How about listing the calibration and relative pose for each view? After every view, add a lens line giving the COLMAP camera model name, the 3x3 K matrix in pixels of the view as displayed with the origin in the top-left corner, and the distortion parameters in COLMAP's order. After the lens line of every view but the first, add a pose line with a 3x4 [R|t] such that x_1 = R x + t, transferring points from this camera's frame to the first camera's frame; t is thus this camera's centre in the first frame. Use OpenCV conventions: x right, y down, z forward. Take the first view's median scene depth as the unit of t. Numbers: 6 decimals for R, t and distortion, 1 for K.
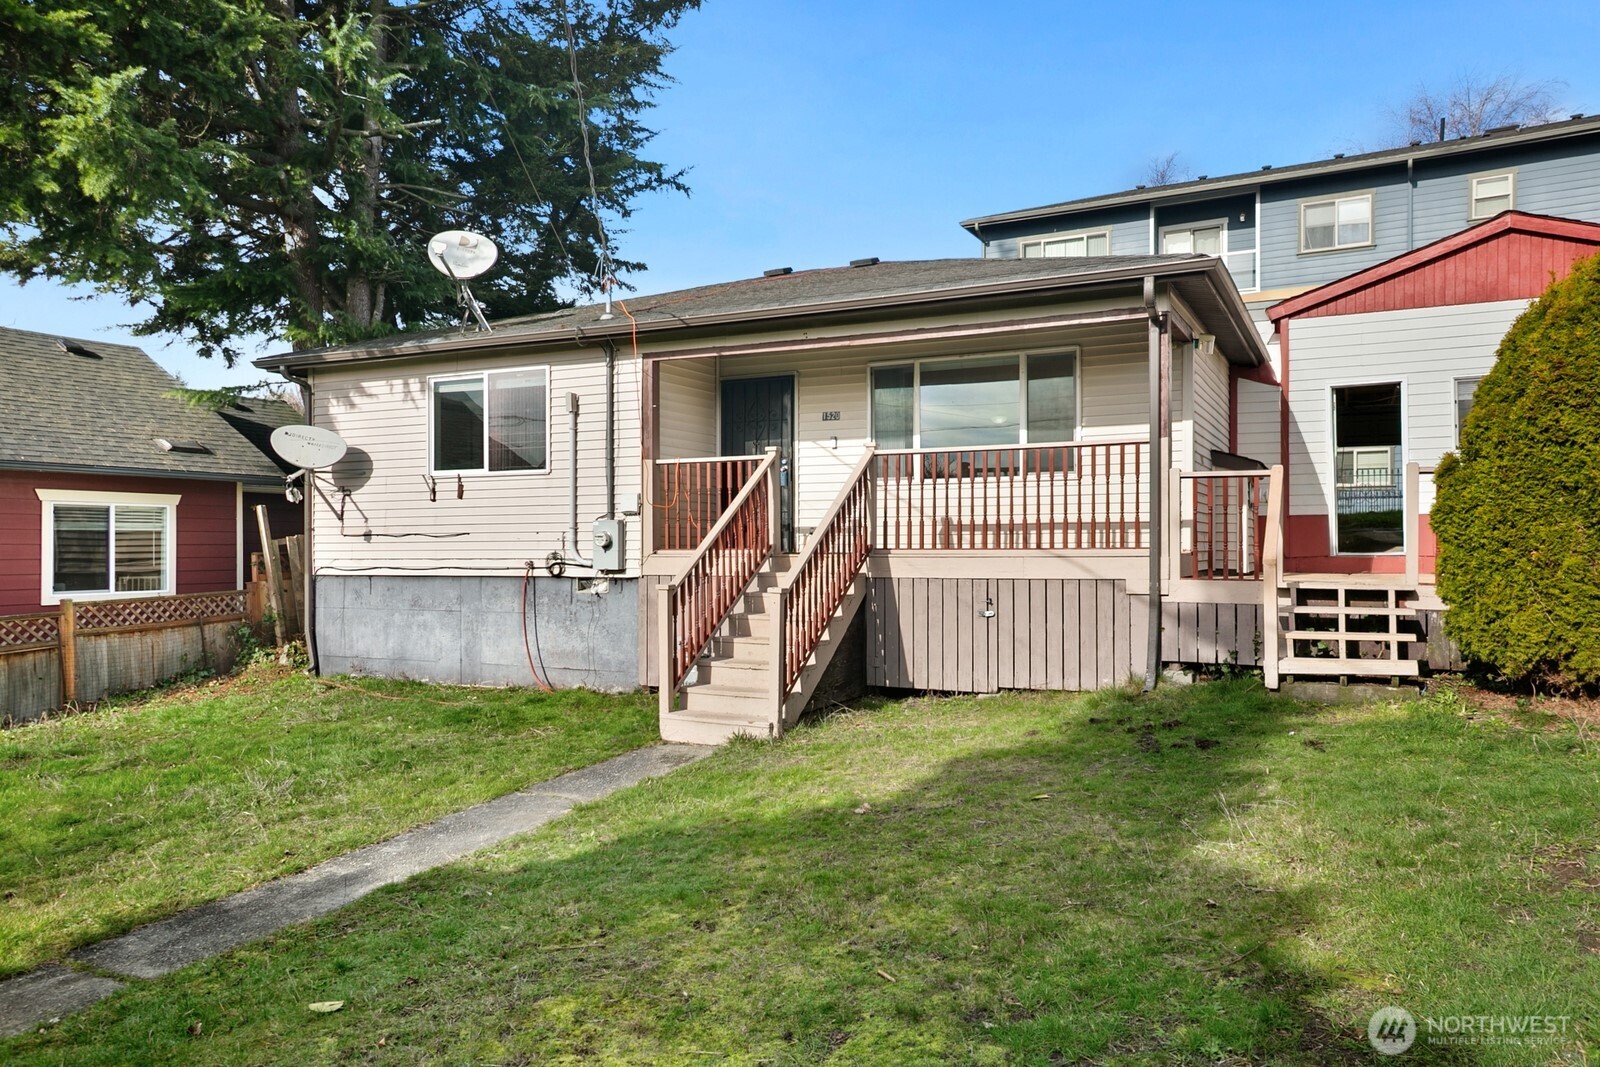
lens RADIAL K [[1230.6, 0, 801.1], [0, 1230.6, 538.6], [0, 0, 1]] dist [0.064508, 0.009017]
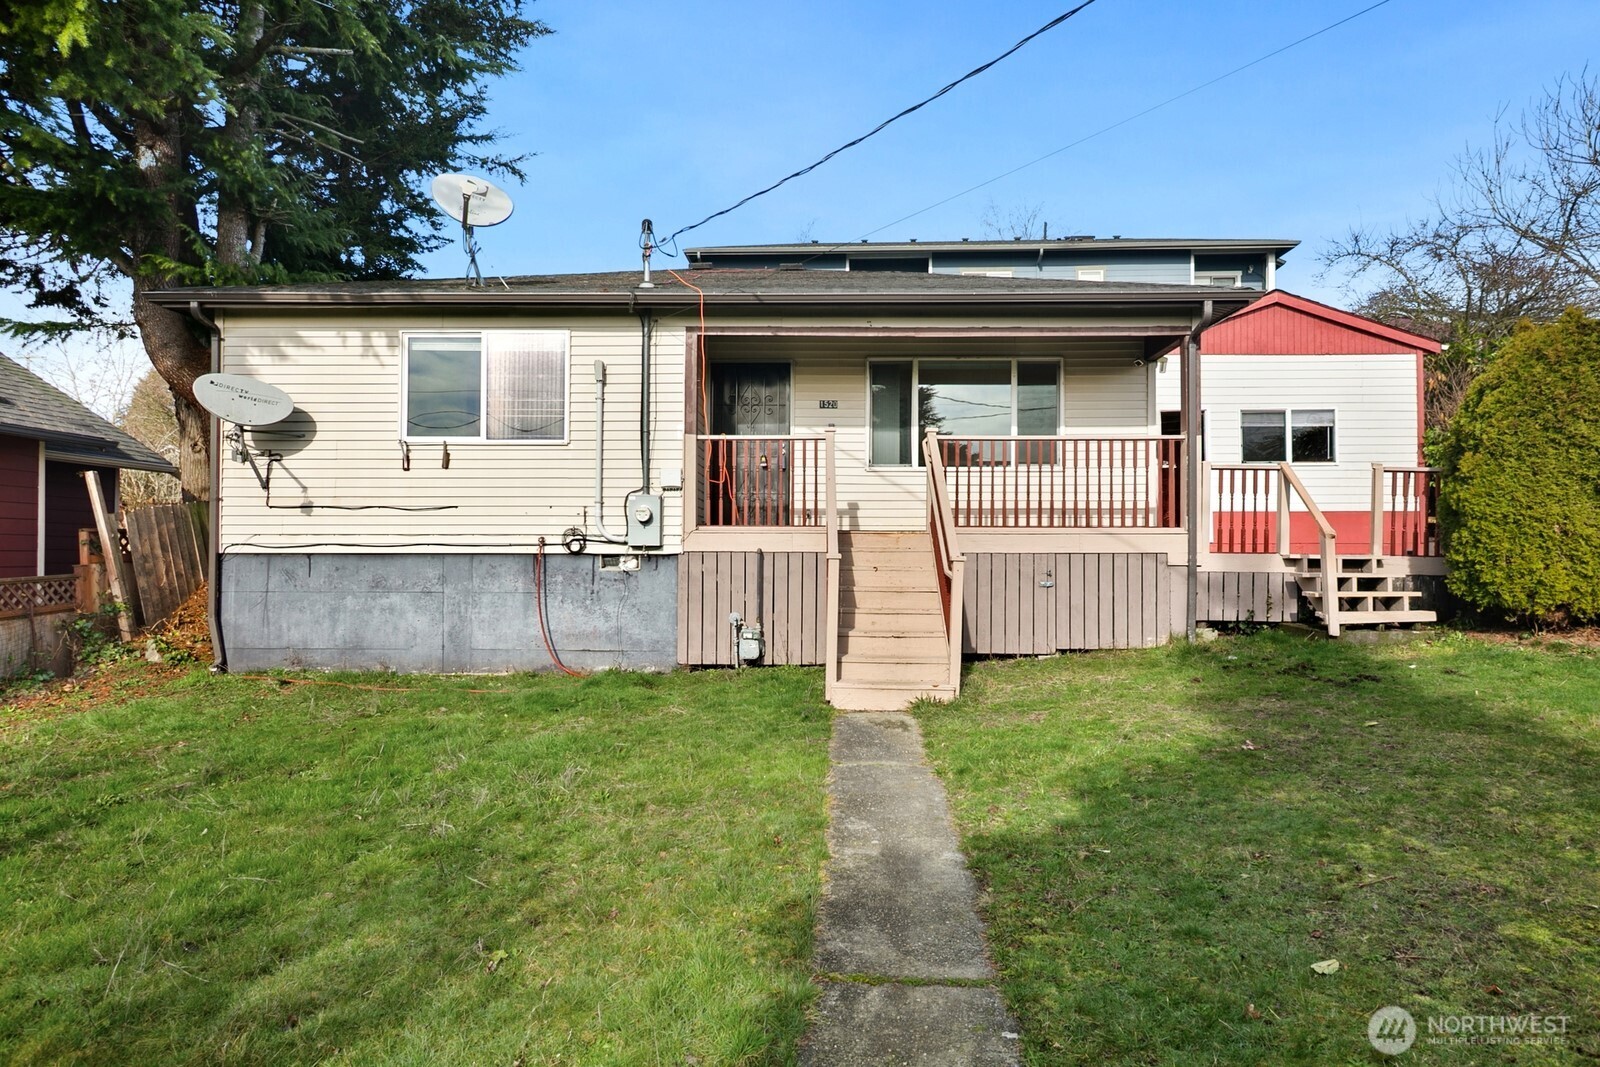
lens RADIAL K [[1089.9, 0, 807.4], [0, 1089.9, 532.5], [0, 0, 1]] dist [0.027398, 0.006115]
pose [[0.893017, 0.016181, 0.449731, -0.422077], [-0.008276, 0.999775, -0.019536, 0.029967], [-0.449946, 0.013724, 0.892950, 0.176621]]
